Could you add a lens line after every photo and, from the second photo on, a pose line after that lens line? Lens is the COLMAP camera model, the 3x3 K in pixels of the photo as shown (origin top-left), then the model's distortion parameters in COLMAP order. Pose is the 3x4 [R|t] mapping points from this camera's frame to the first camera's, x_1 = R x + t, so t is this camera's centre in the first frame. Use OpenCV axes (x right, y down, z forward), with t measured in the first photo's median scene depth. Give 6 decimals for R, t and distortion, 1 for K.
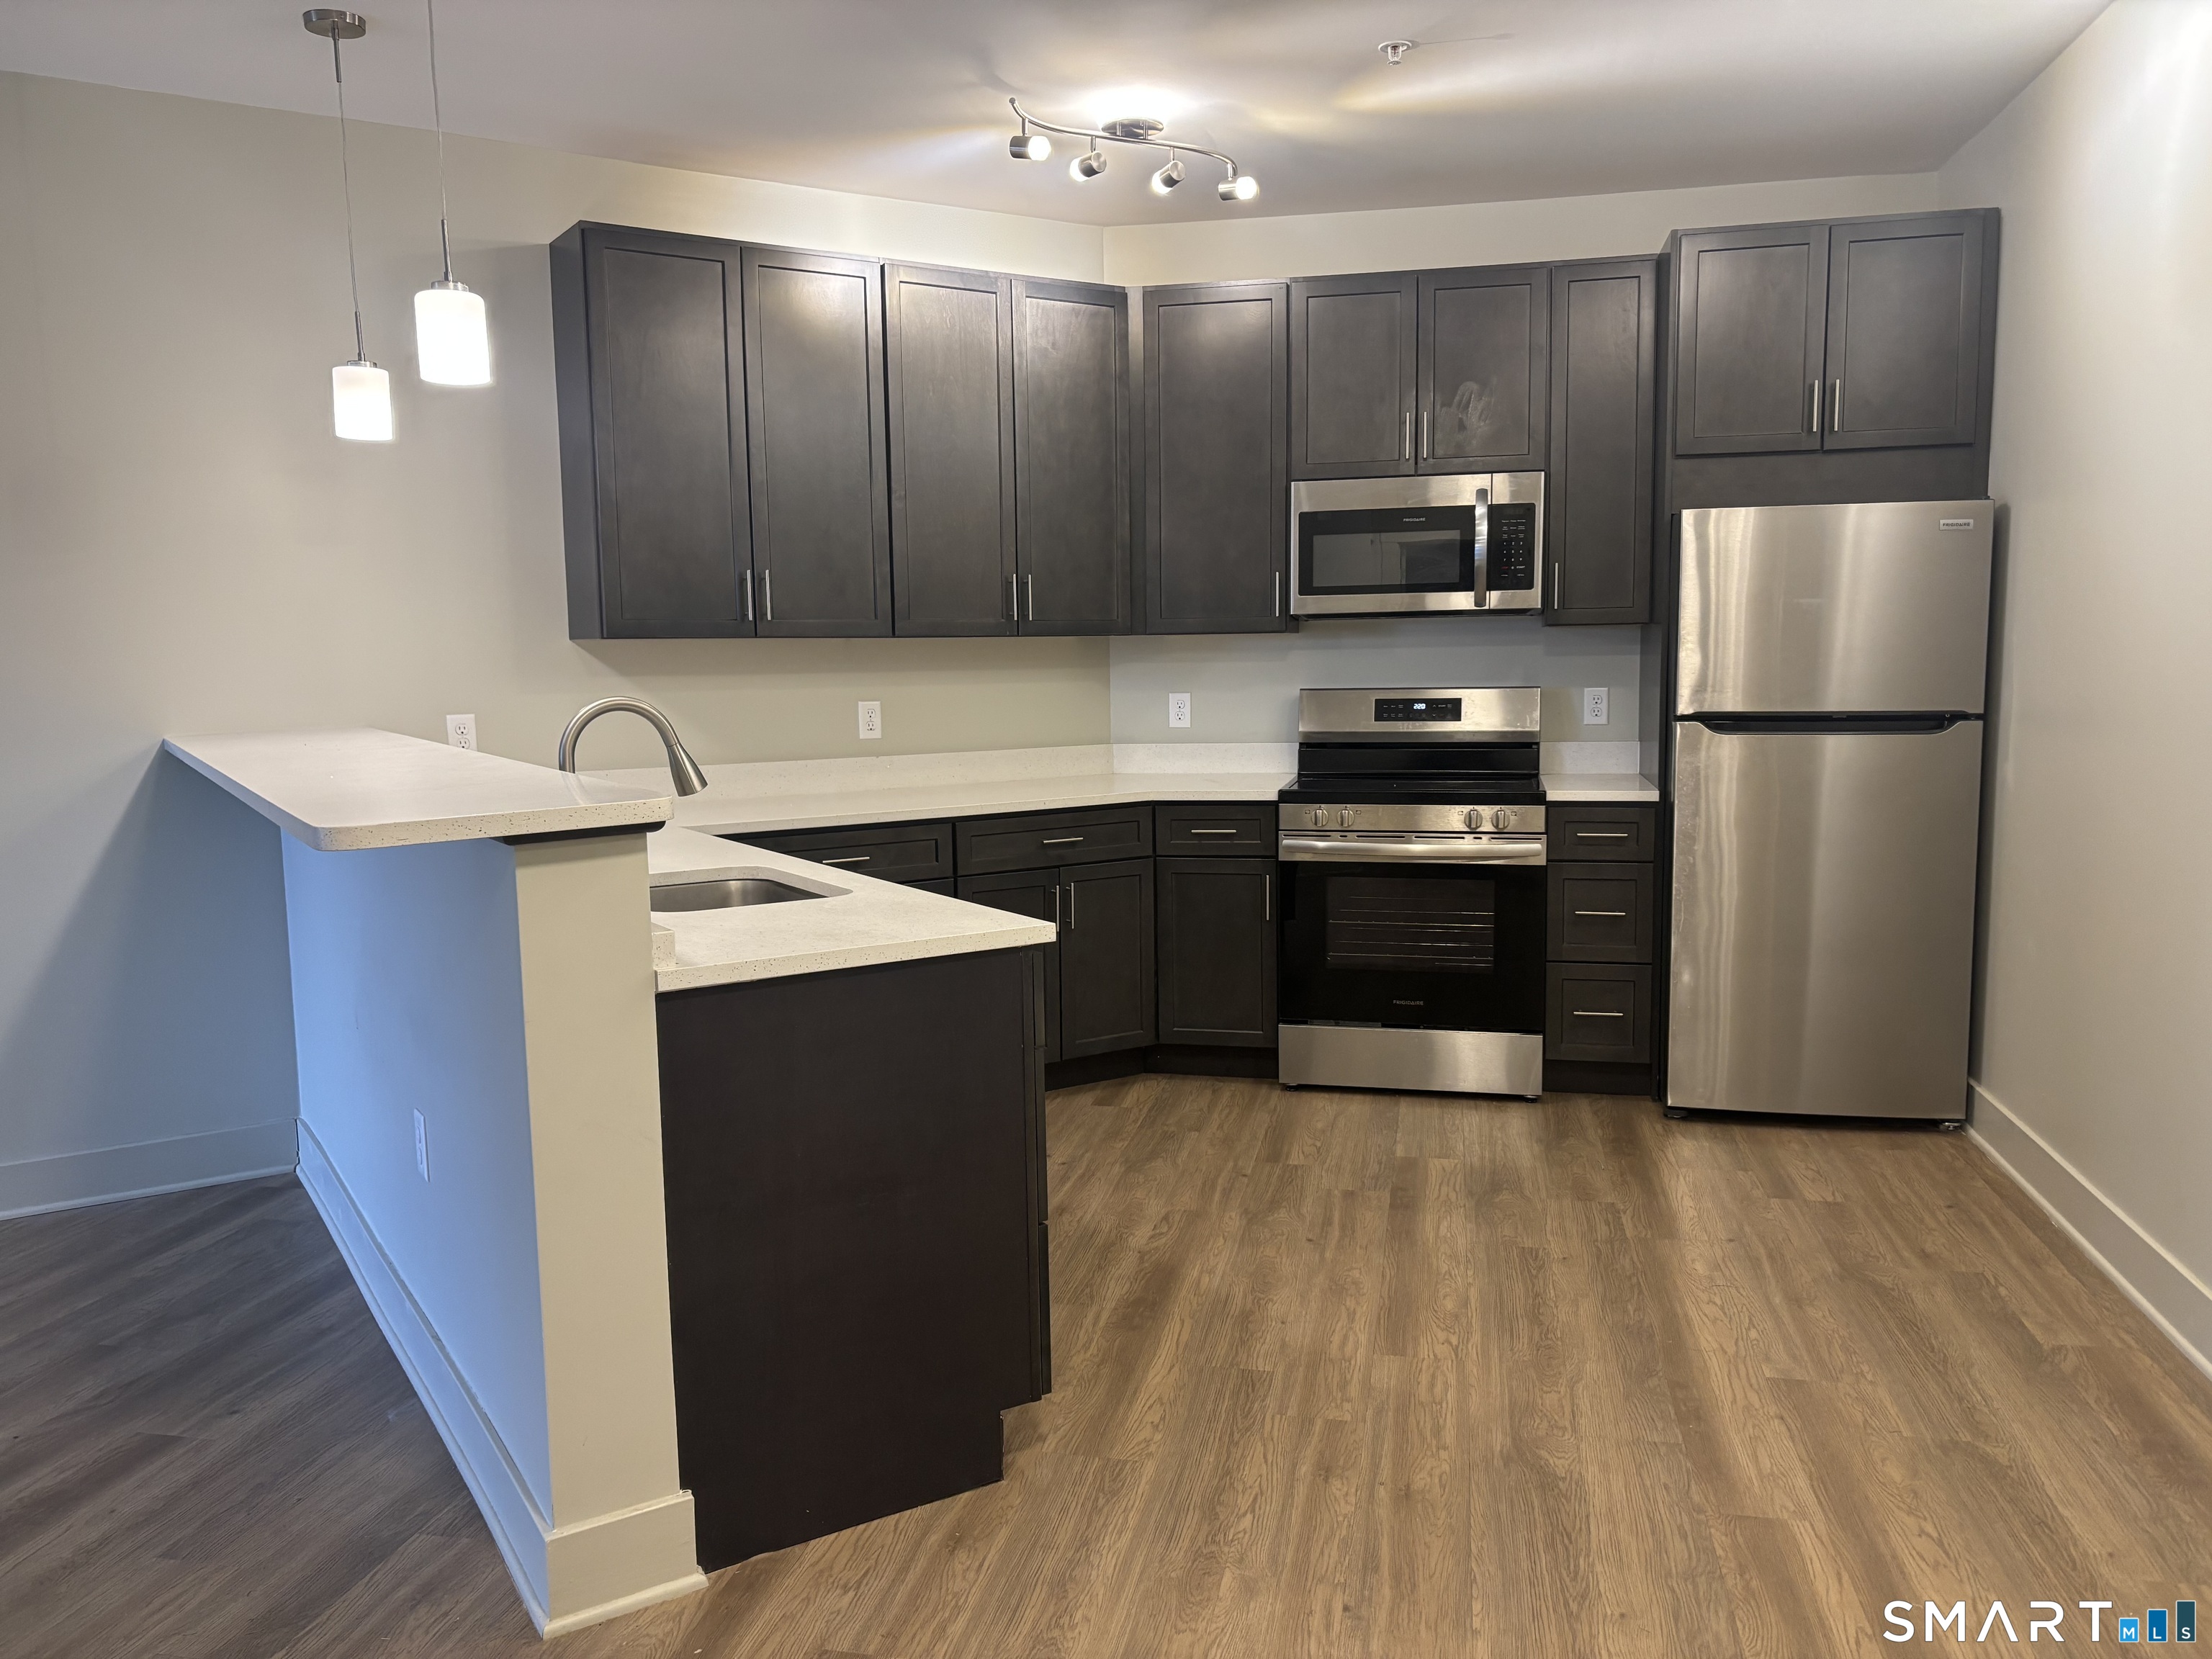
lens RADIAL K [[1679.4, 0, 1106.0], [0, 1679.4, 829.5], [0, 0, 1]] dist [0.003868, 0.001470]
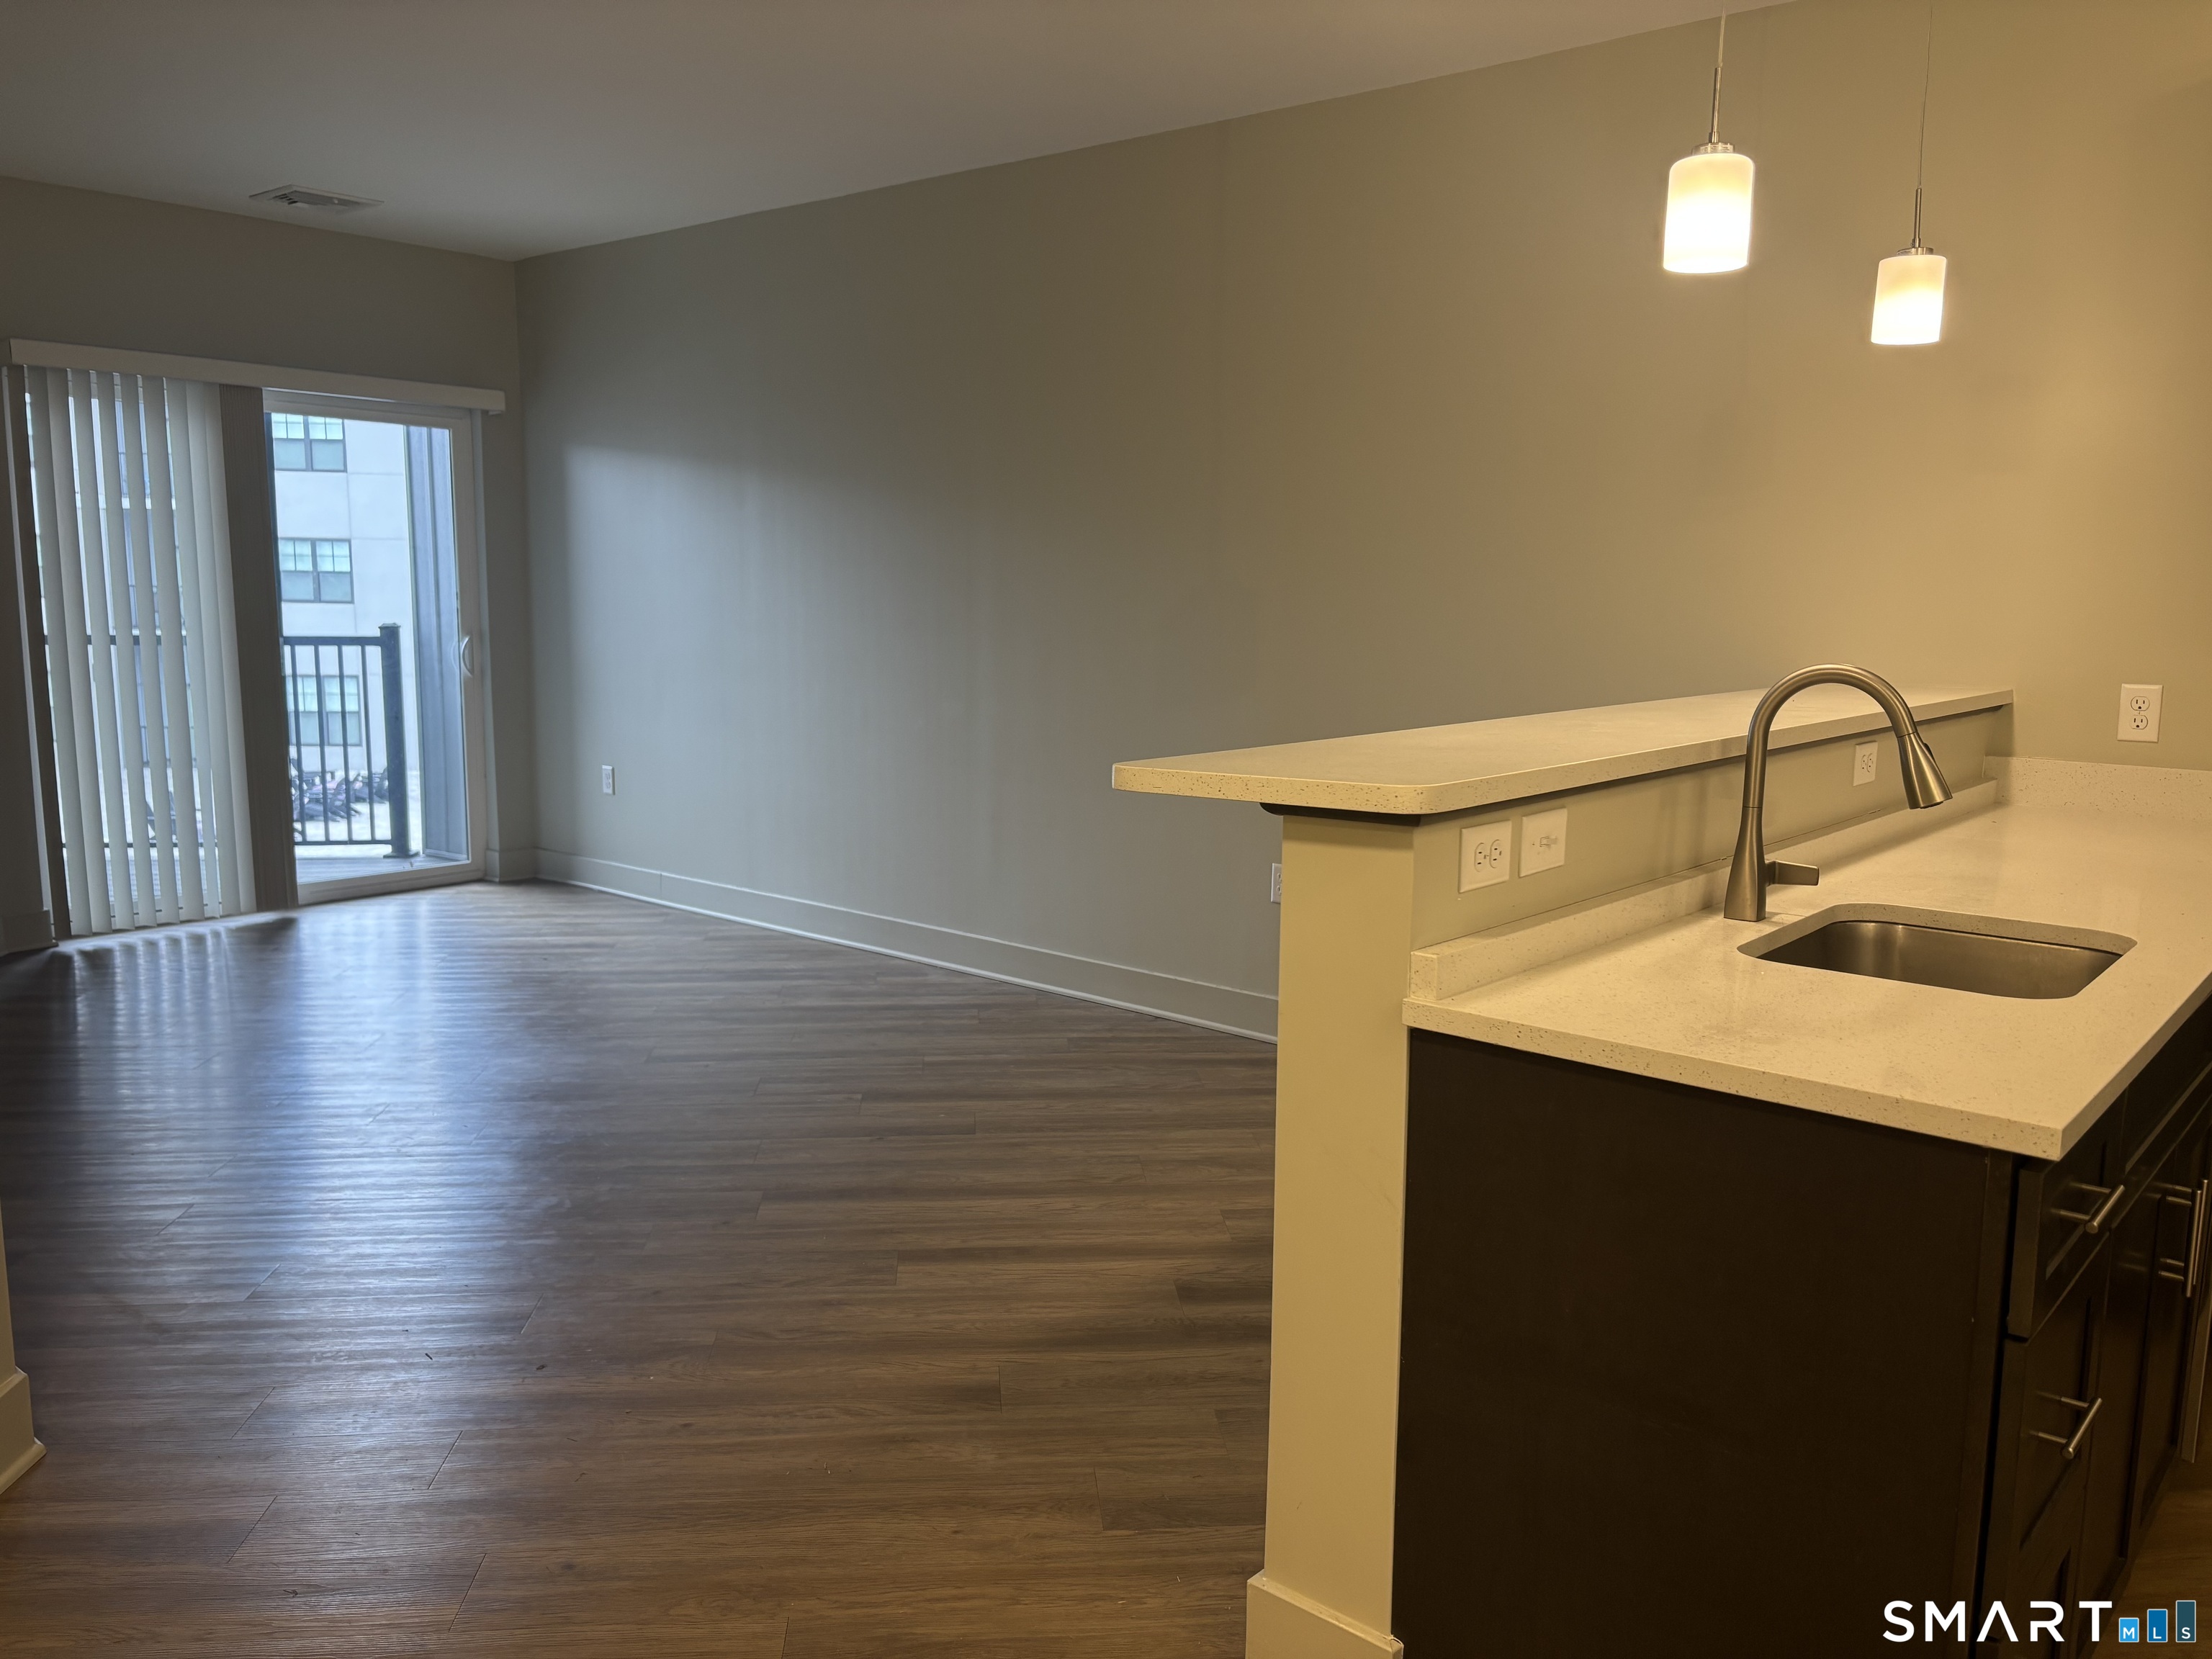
lens RADIAL K [[1679.4, 0, 1106.0], [0, 1679.4, 829.5], [0, 0, 1]] dist [0.003868, 0.001470]
pose [[0.348111, 0.137119, -0.927371, 0.399497], [-0.104217, 0.988774, 0.107077, -0.063315], [0.931642, 0.059373, 0.358493, 0.557605]]
